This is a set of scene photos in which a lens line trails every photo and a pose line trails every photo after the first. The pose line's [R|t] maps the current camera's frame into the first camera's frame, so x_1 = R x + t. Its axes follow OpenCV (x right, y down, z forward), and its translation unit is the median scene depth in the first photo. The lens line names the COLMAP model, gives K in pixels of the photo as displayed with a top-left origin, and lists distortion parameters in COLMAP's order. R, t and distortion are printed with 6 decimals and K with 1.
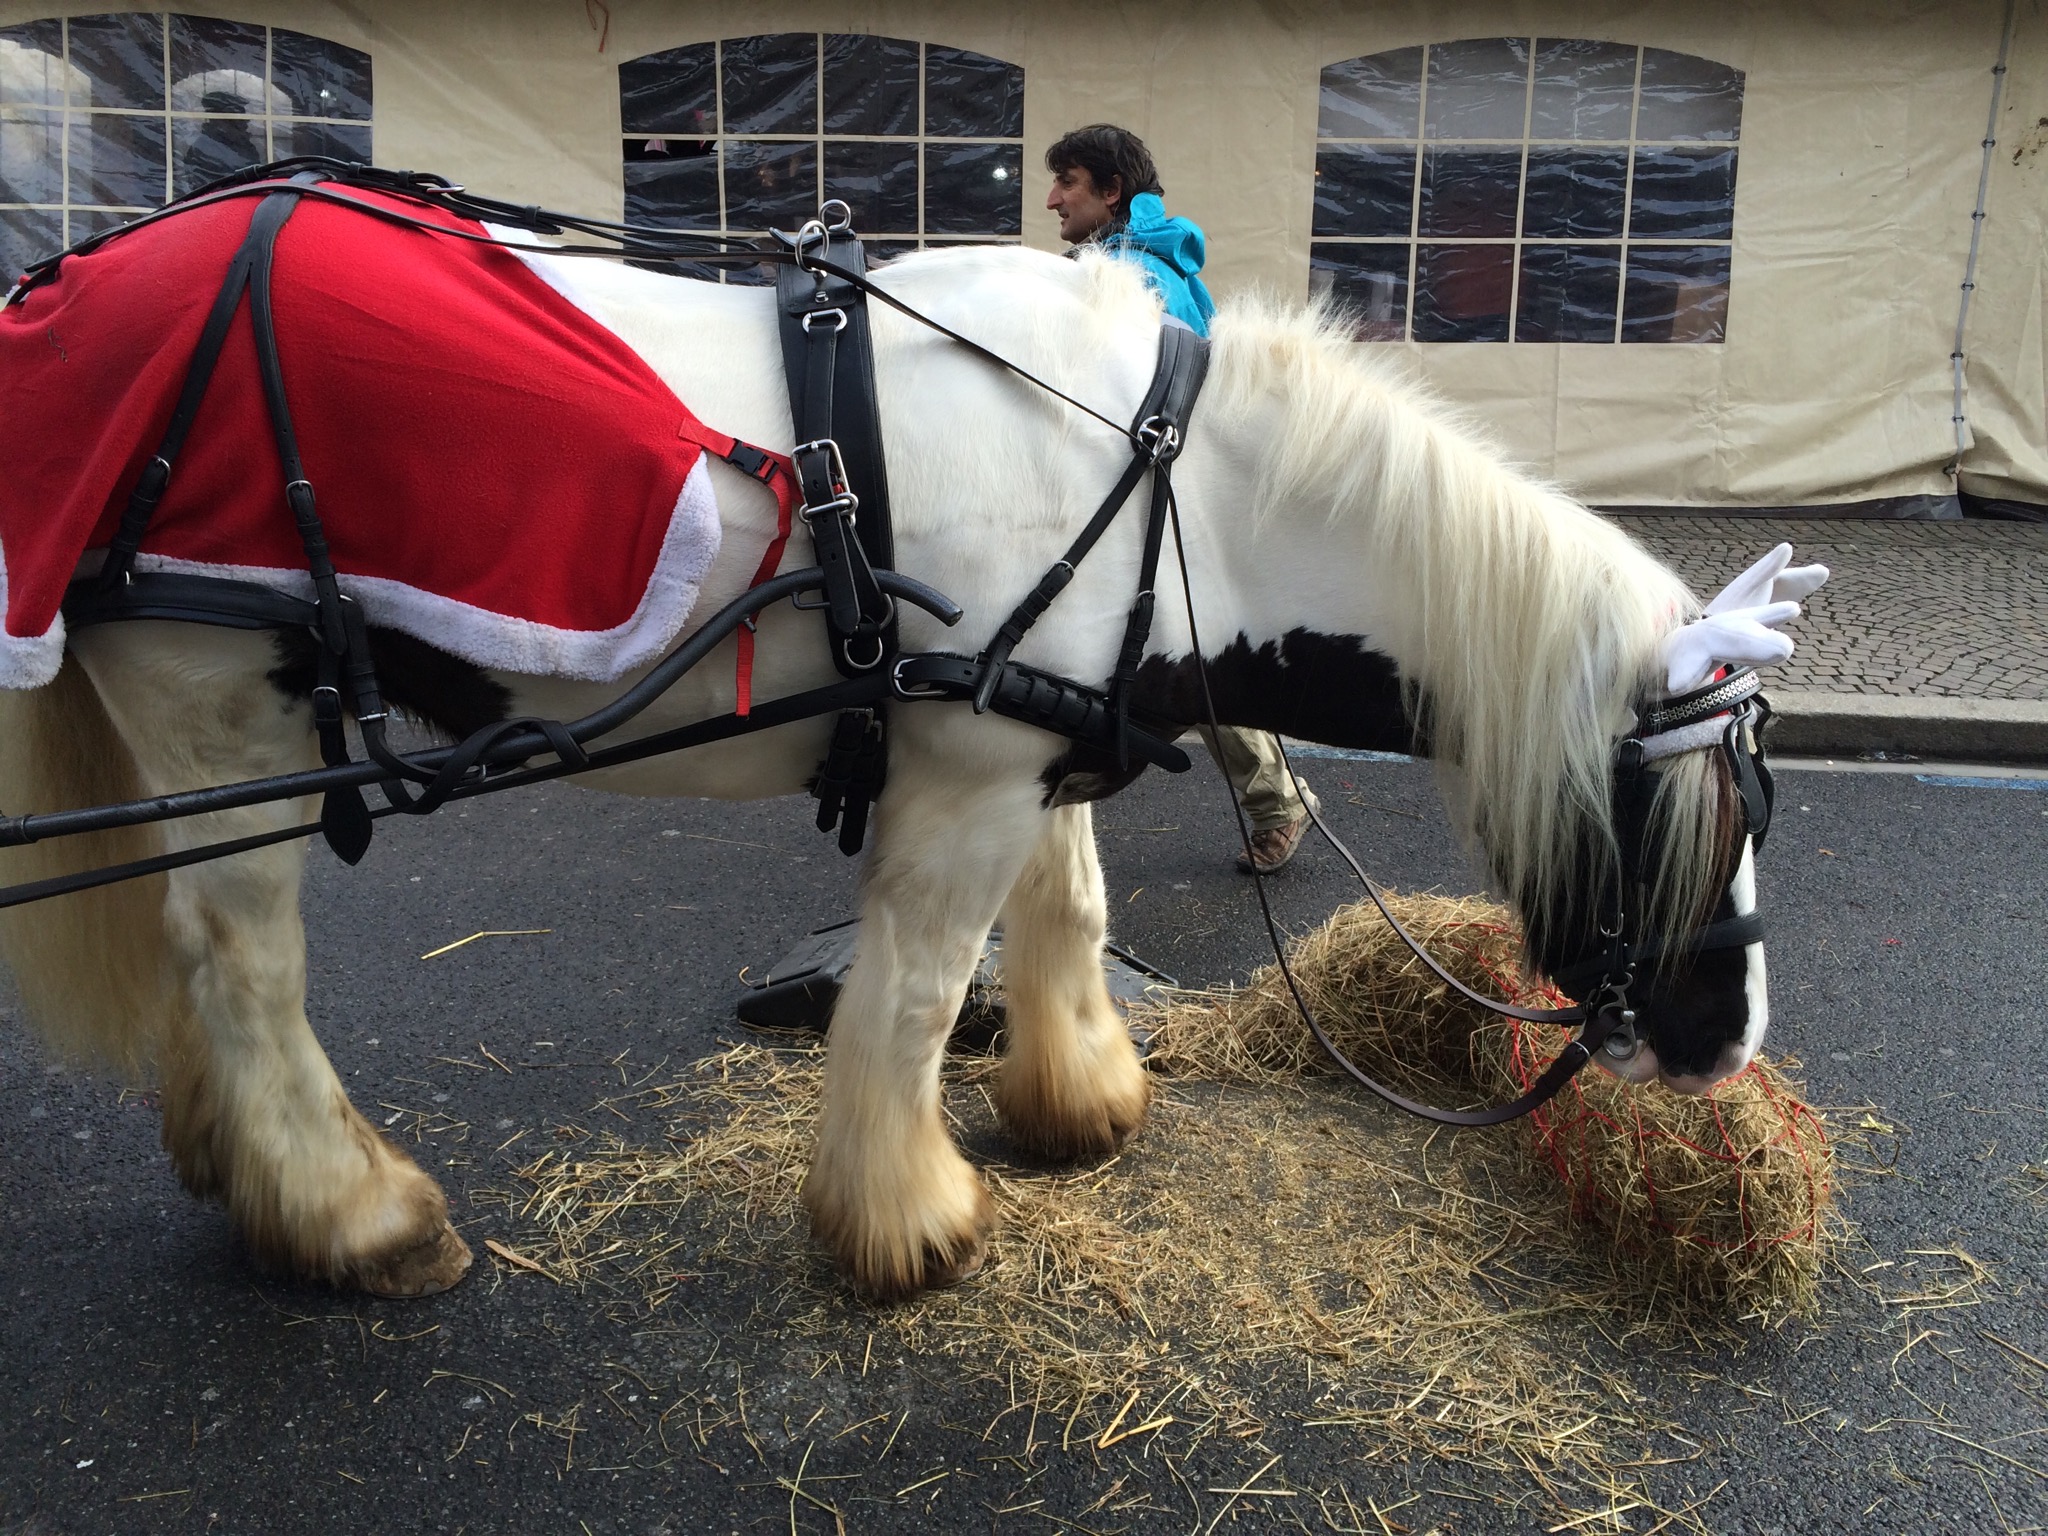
lens RADIAL K [[1743.3, 0, 1024.0], [0, 1743.3, 768.0], [0, 0, 1]] dist [0.055528, -0.006731]
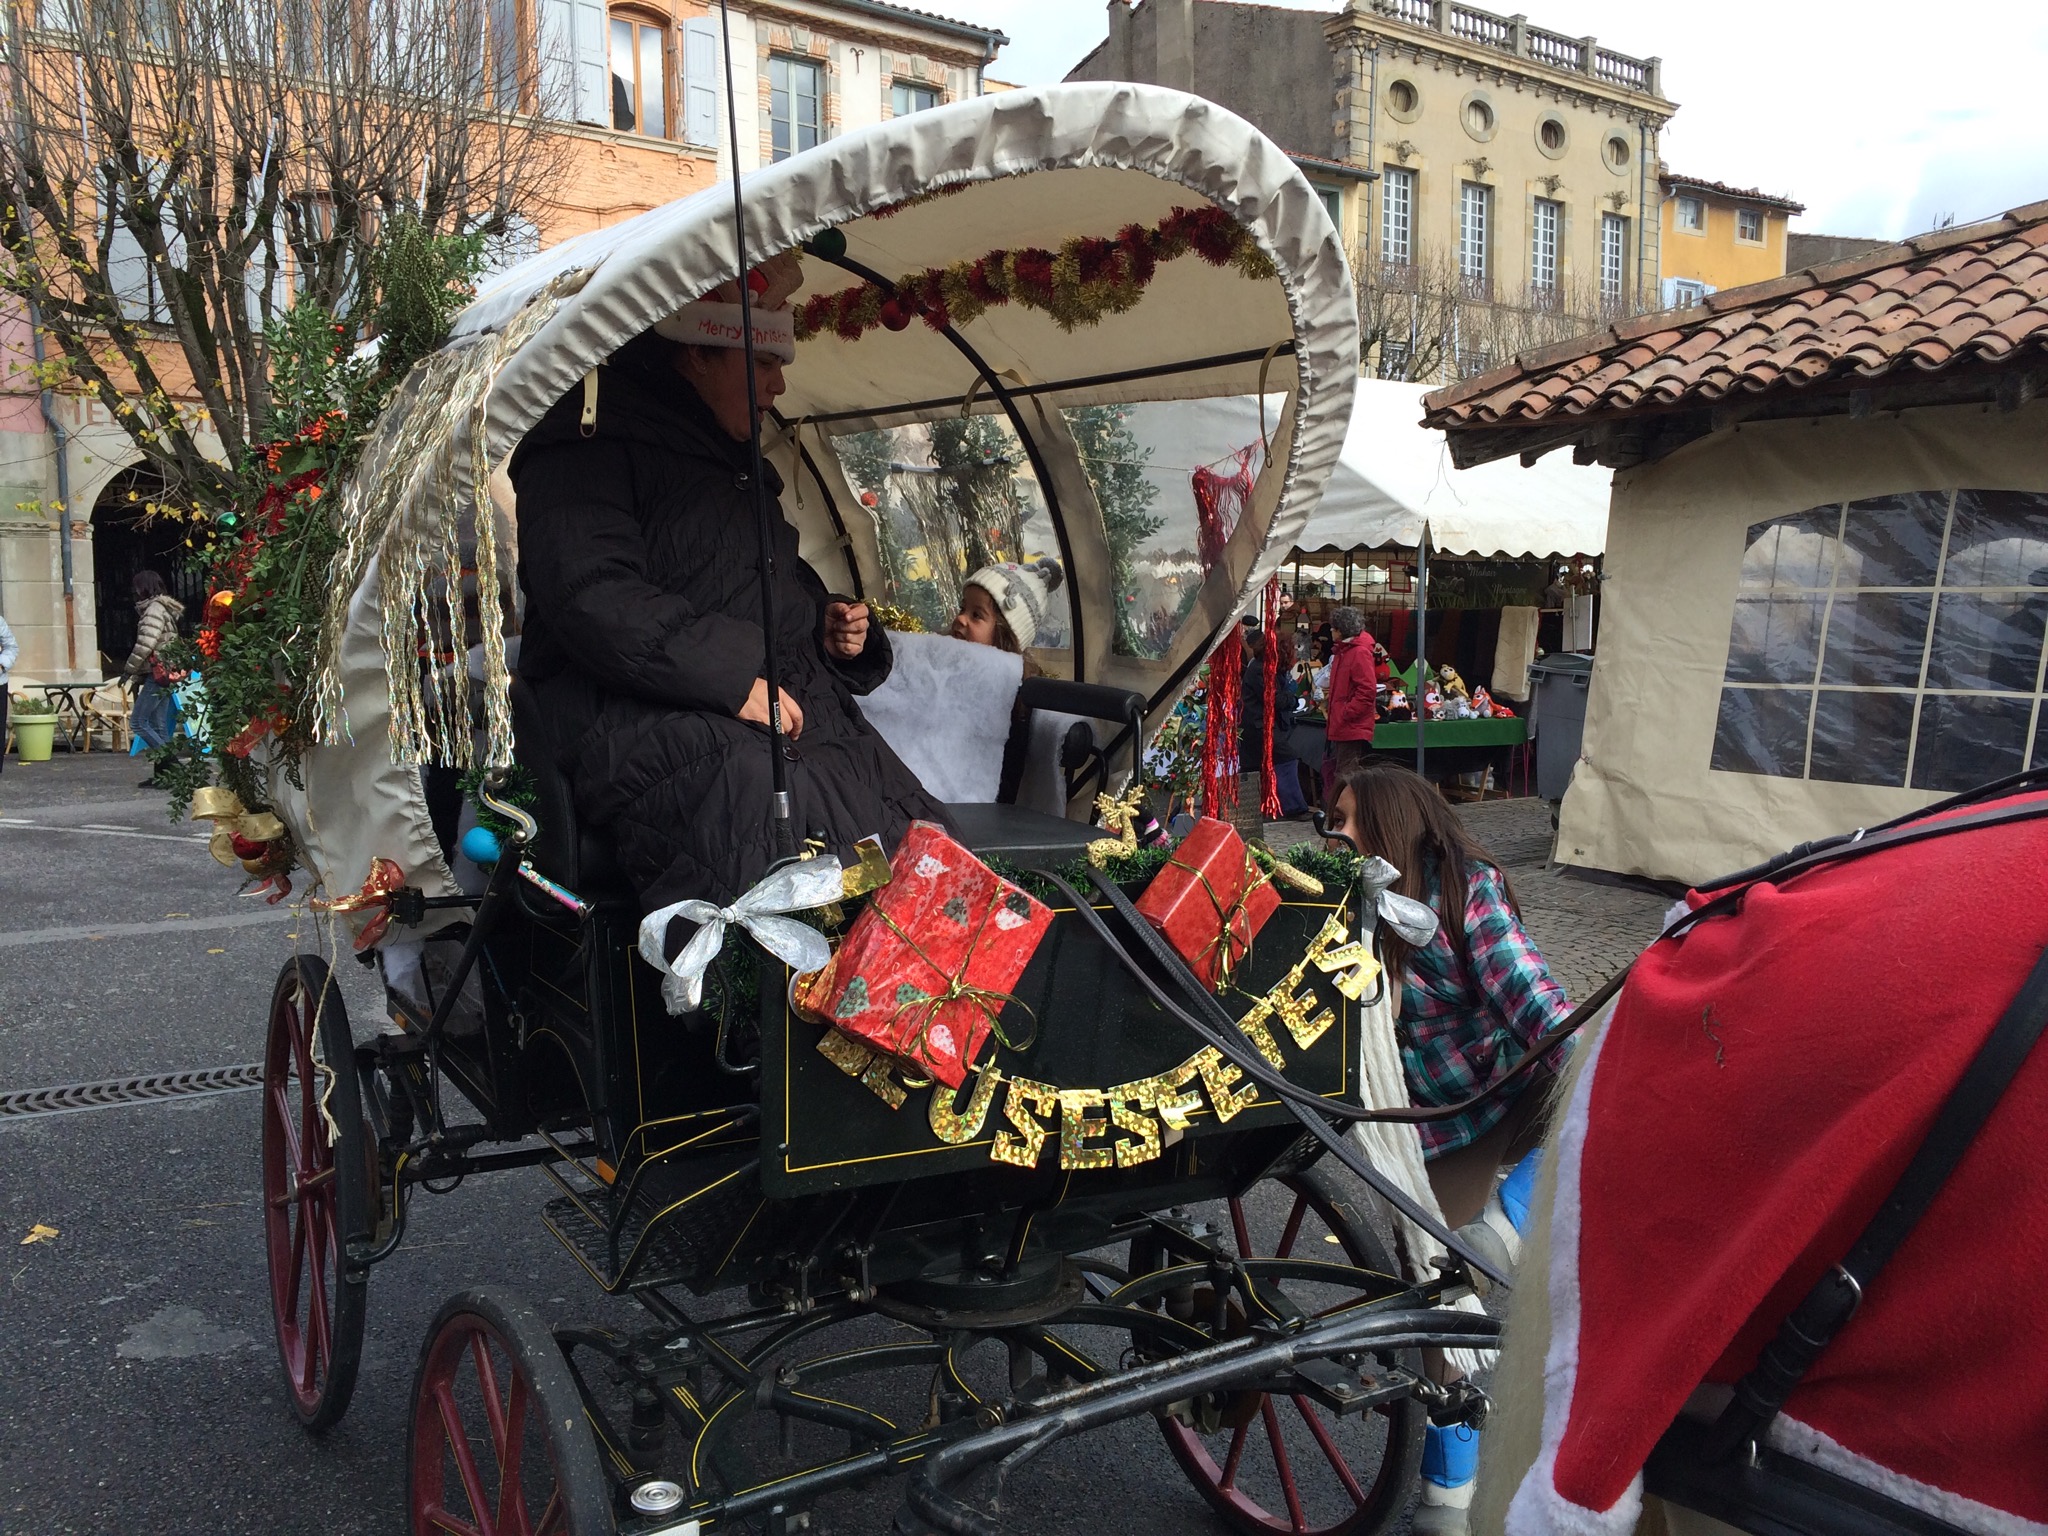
lens RADIAL K [[1737.3, 0, 1024.0], [0, 1737.3, 768.0], [0, 0, 1]] dist [-0.049663, -0.005870]
pose [[0.613343, 0.030929, -0.789211, -0.229958], [-0.218728, 0.966803, -0.132098, -0.191292], [0.758925, 0.253644, 0.599747, 0.447036]]
